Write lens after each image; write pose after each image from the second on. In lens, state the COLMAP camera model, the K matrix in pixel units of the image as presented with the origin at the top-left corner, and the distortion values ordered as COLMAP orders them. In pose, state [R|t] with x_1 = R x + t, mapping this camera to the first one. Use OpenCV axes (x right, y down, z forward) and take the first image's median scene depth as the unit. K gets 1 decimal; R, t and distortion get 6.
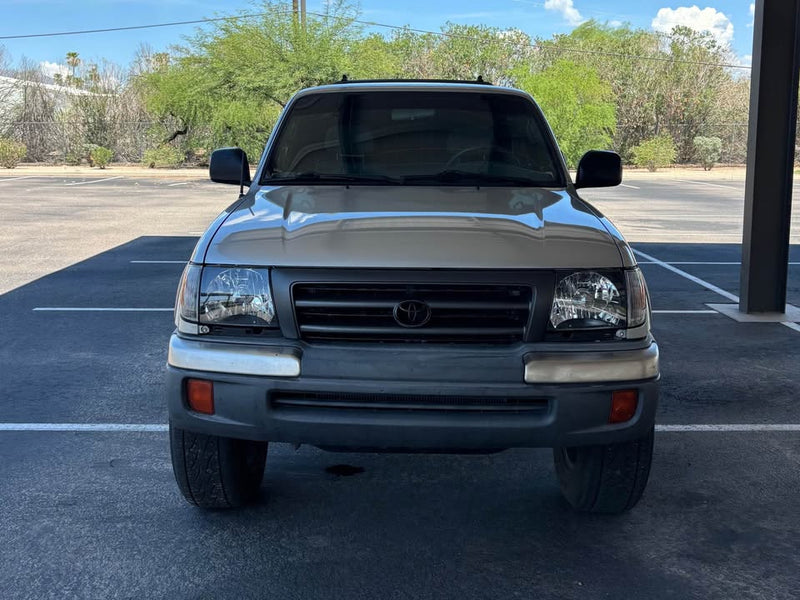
lens RADIAL K [[851.3, 0, 403.0], [0, 851.3, 273.8], [0, 0, 1]] dist [0.116122, -0.231609]
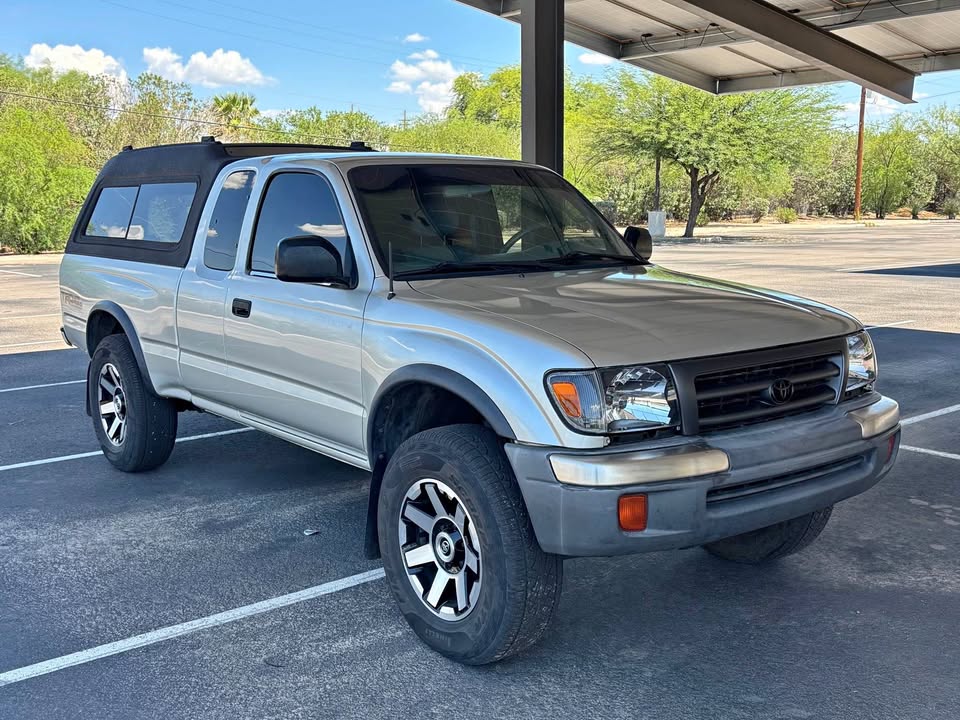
lens RADIAL K [[1021.6, 0, 483.6], [0, 1021.6, 328.5], [0, 0, 1]] dist [0.116122, -0.231609]
pose [[0.776469, -0.089312, 0.623794, -1.004414], [0.111620, 0.993745, 0.003341, -0.070897], [-0.620191, 0.067034, 0.781582, 0.230015]]
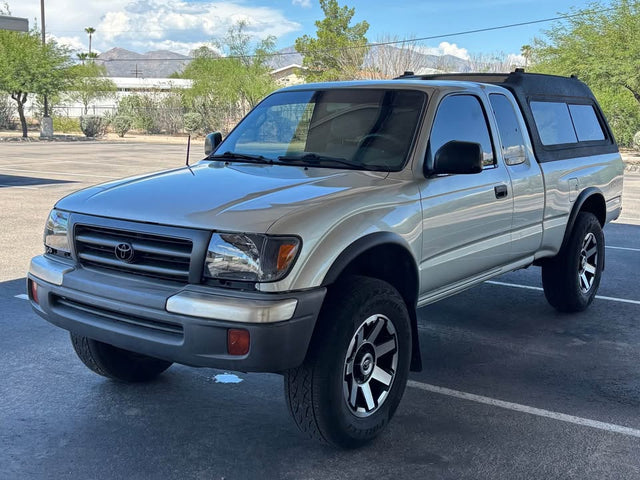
lens RADIAL K [[788.1, 0, 327.7], [0, 788.1, 239.1], [0, 0, 1]] dist [0.129383, -0.422326]
pose [[0.822548, 0.094308, -0.560821, 0.957440], [-0.099396, 0.994816, 0.021506, -0.033607], [0.559942, 0.038053, 0.827658, 0.099512]]
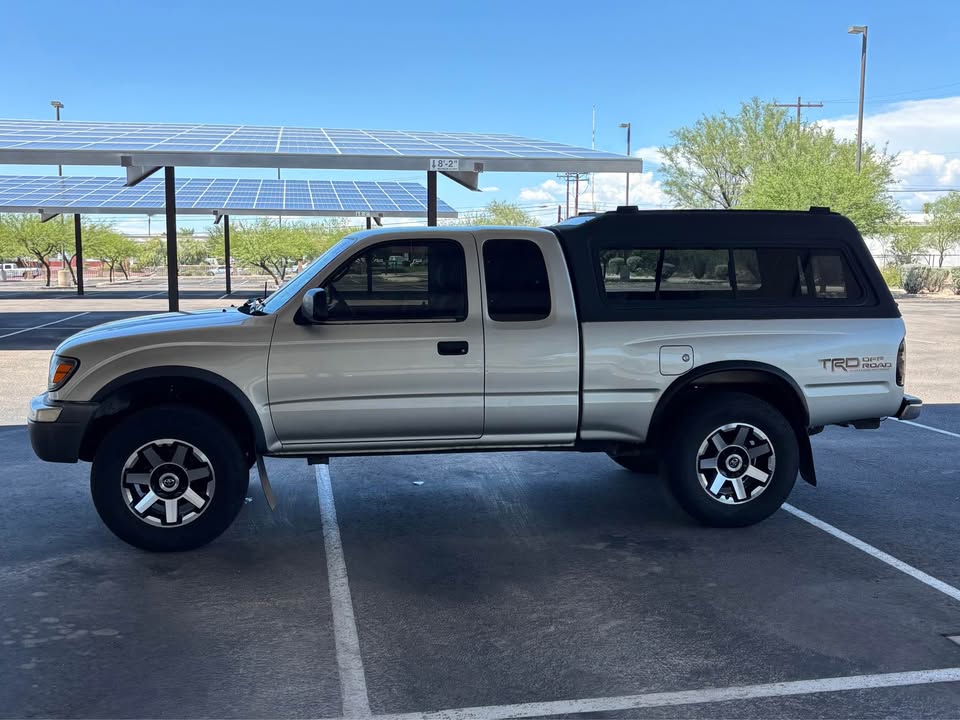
lens RADIAL K [[1021.6, 0, 483.6], [0, 1021.6, 328.5], [0, 0, 1]] dist [0.116122, -0.231609]
pose [[0.163268, 0.064383, -0.984479, 2.300163], [-0.159515, 0.986462, 0.038058, -0.263118], [0.973601, 0.150826, 0.171328, 1.409909]]
